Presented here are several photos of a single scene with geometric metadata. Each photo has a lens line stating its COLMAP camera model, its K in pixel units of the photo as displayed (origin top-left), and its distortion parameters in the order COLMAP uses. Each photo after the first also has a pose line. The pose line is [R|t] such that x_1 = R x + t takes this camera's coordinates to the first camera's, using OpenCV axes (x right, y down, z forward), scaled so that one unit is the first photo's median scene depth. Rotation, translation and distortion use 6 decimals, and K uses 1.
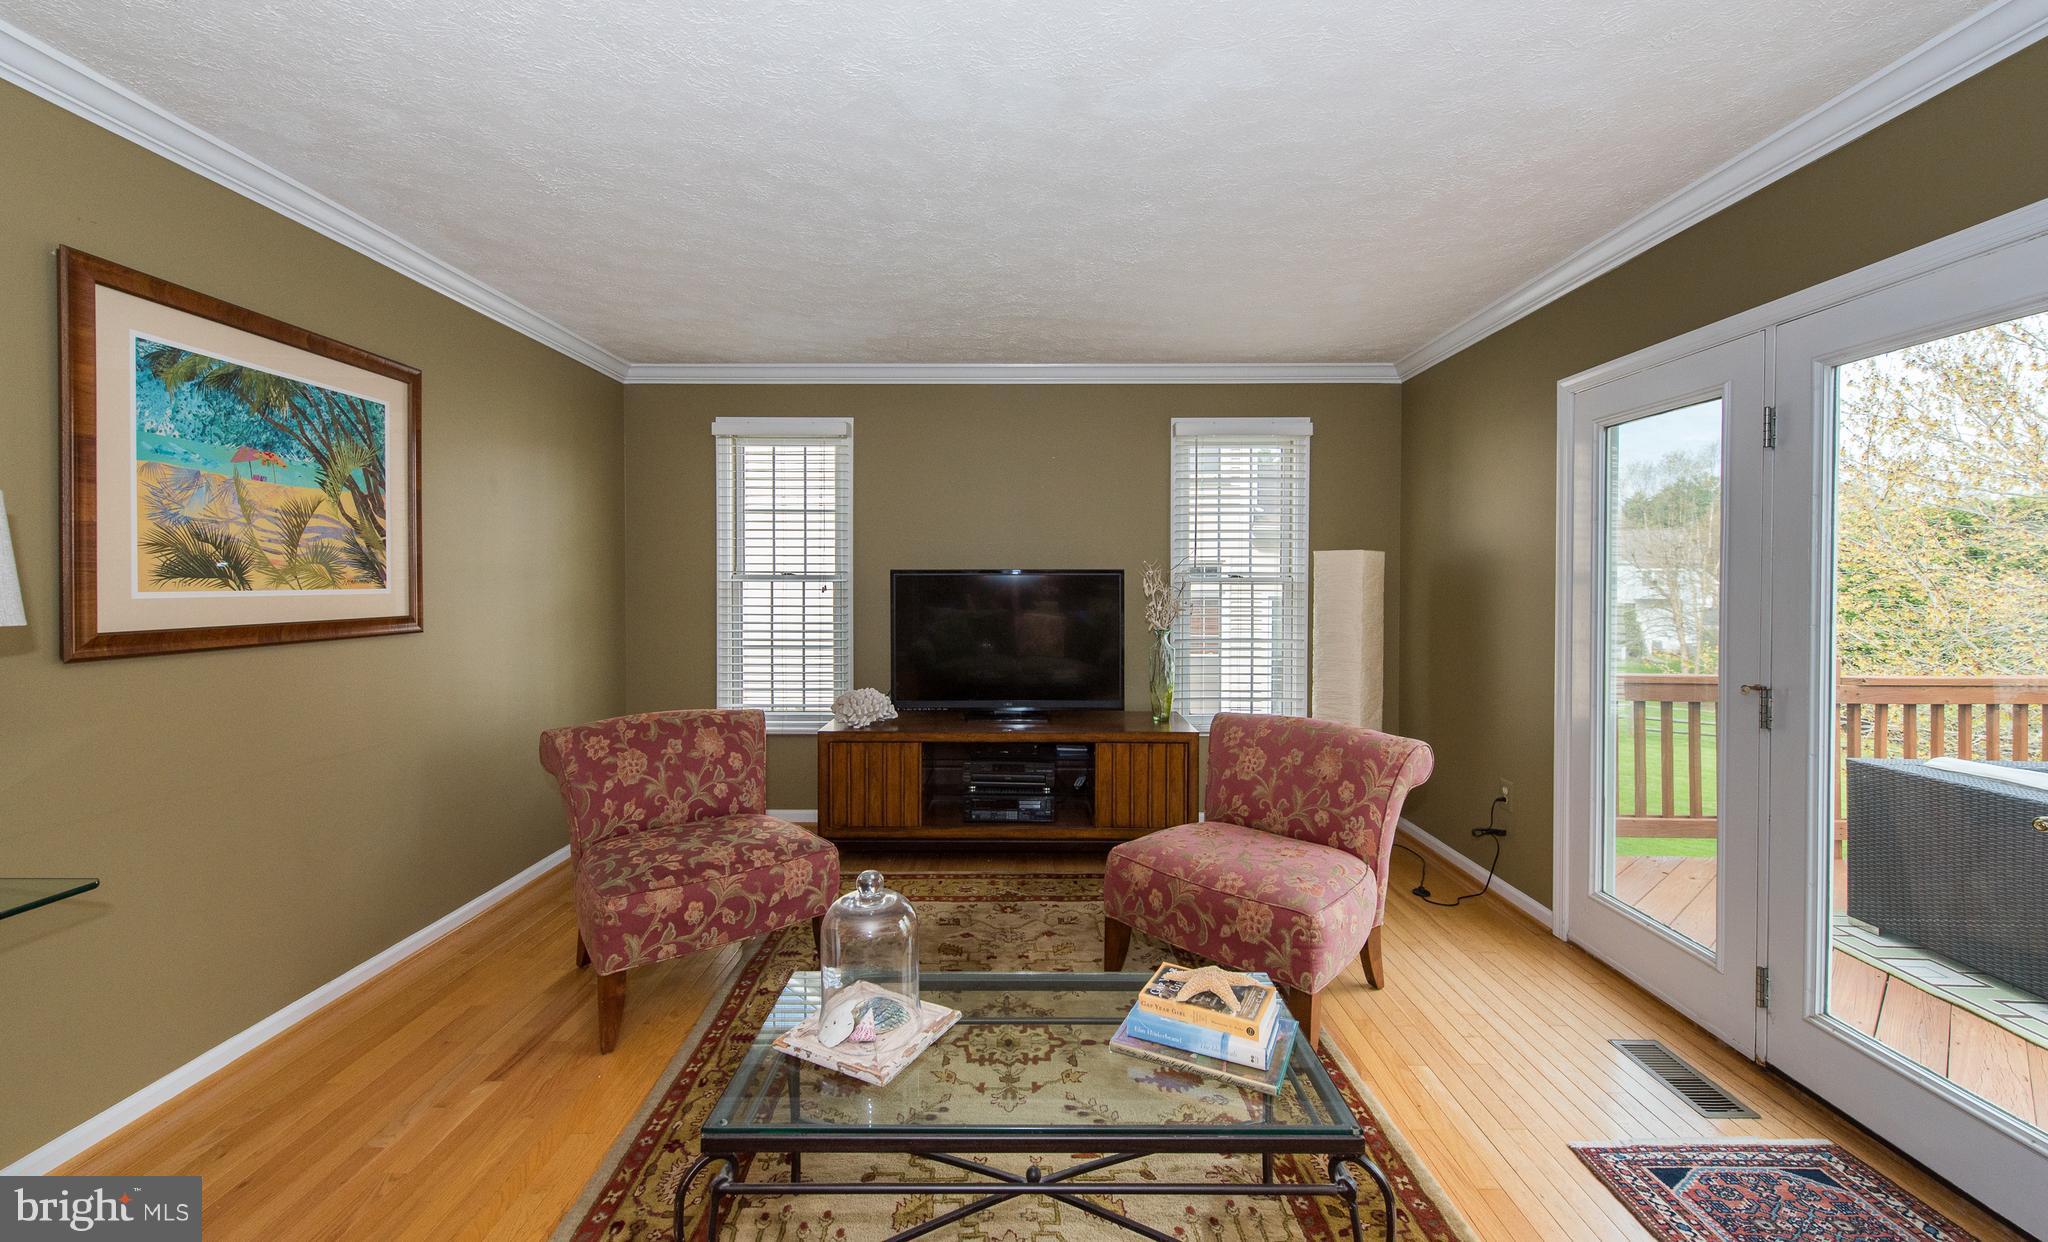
lens RADIAL K [[819.4, 0, 1031.8], [0, 819.4, 582.6], [0, 0, 1]] dist [0.000866, -0.000649]
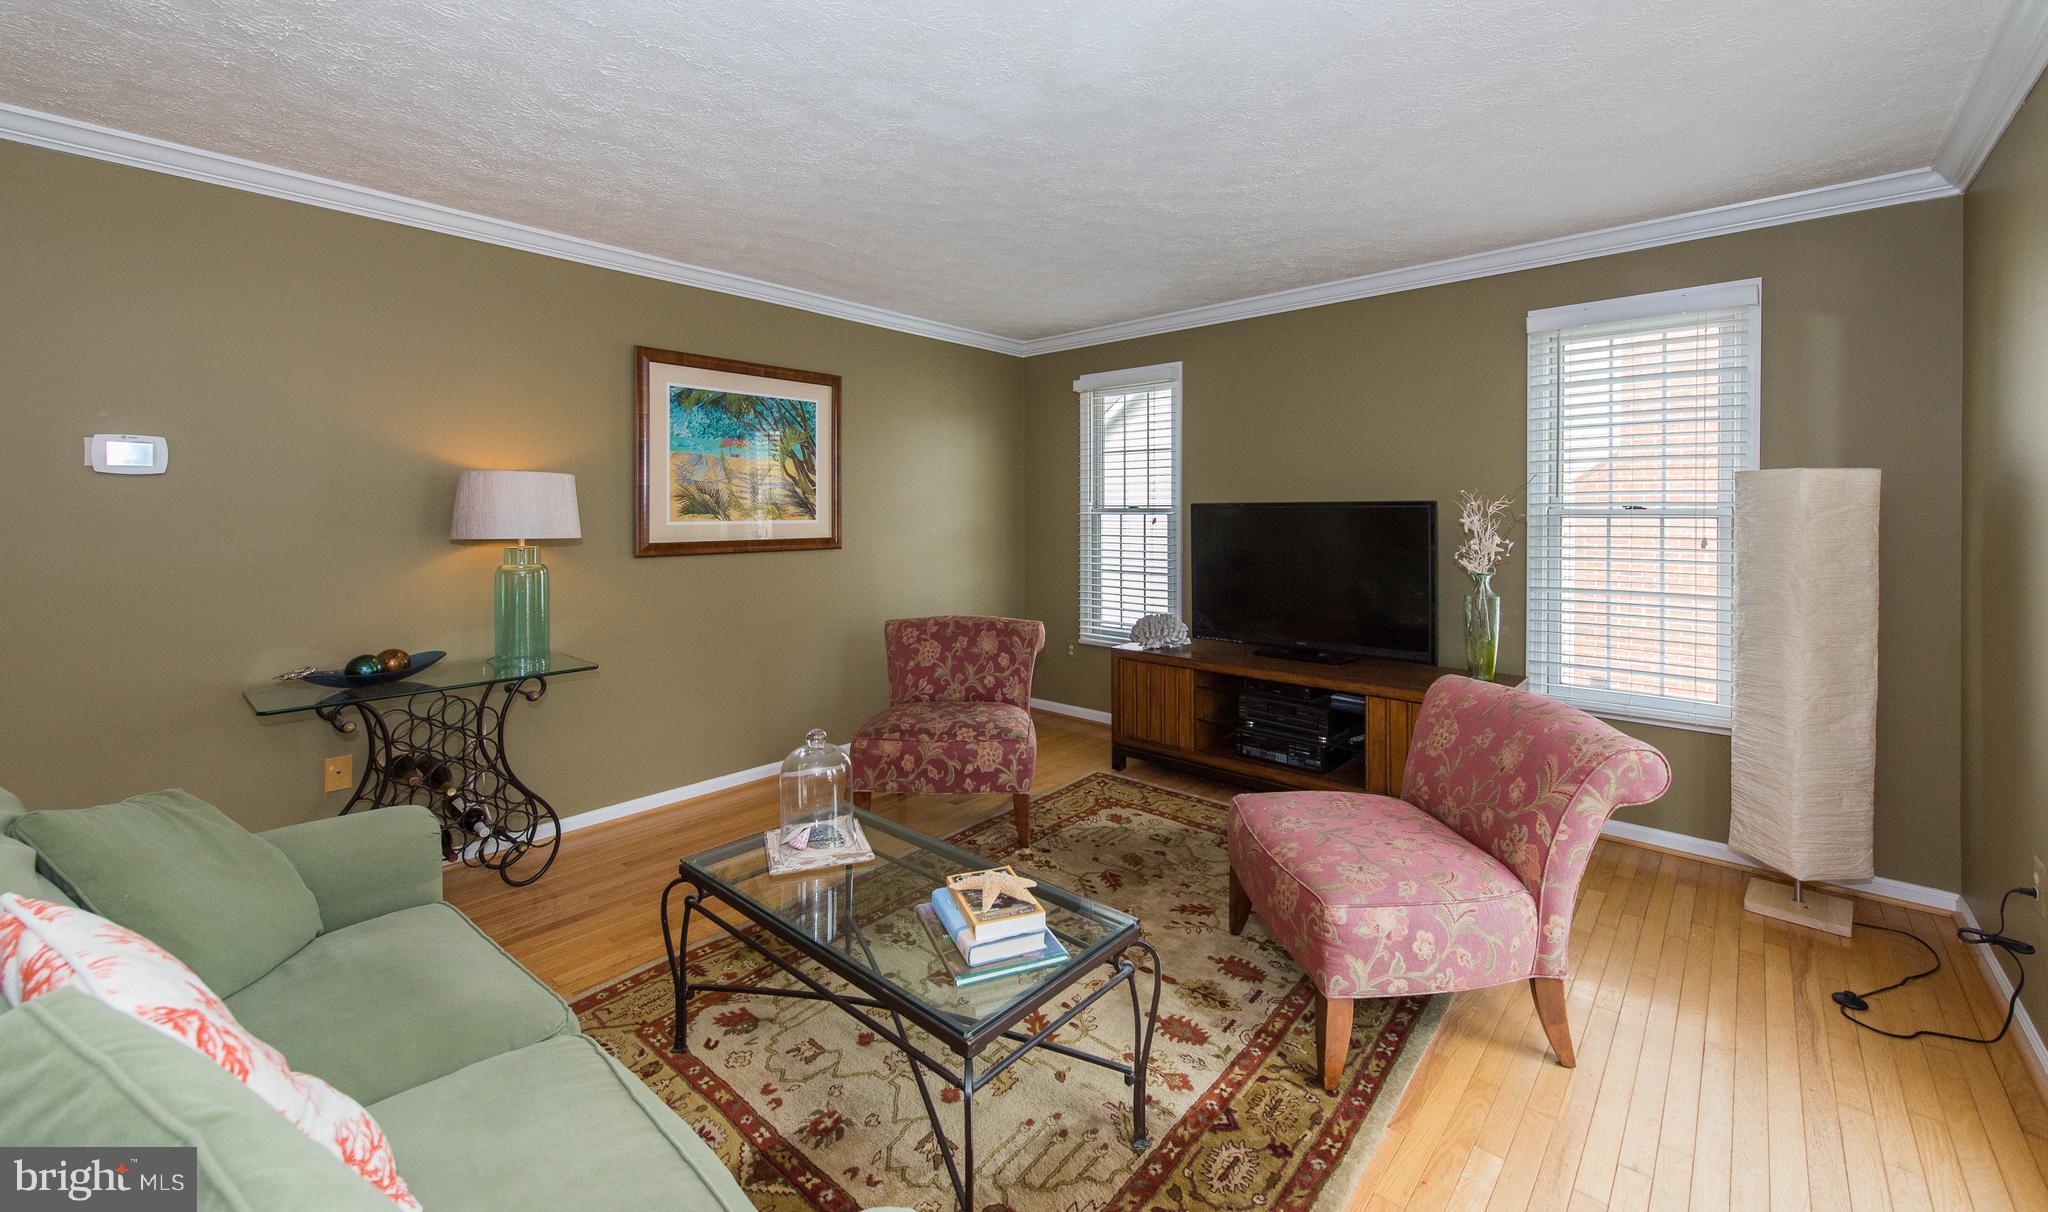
lens RADIAL K [[809.6, 0, 1019.5], [0, 809.6, 505.8], [0, 0, 1]] dist [0.000168, -0.000729]
pose [[0.741125, -0.006589, -0.671335, 0.529196], [0.001260, 0.999964, -0.008424, -0.005881], [0.671366, 0.005397, 0.741106, 0.117653]]
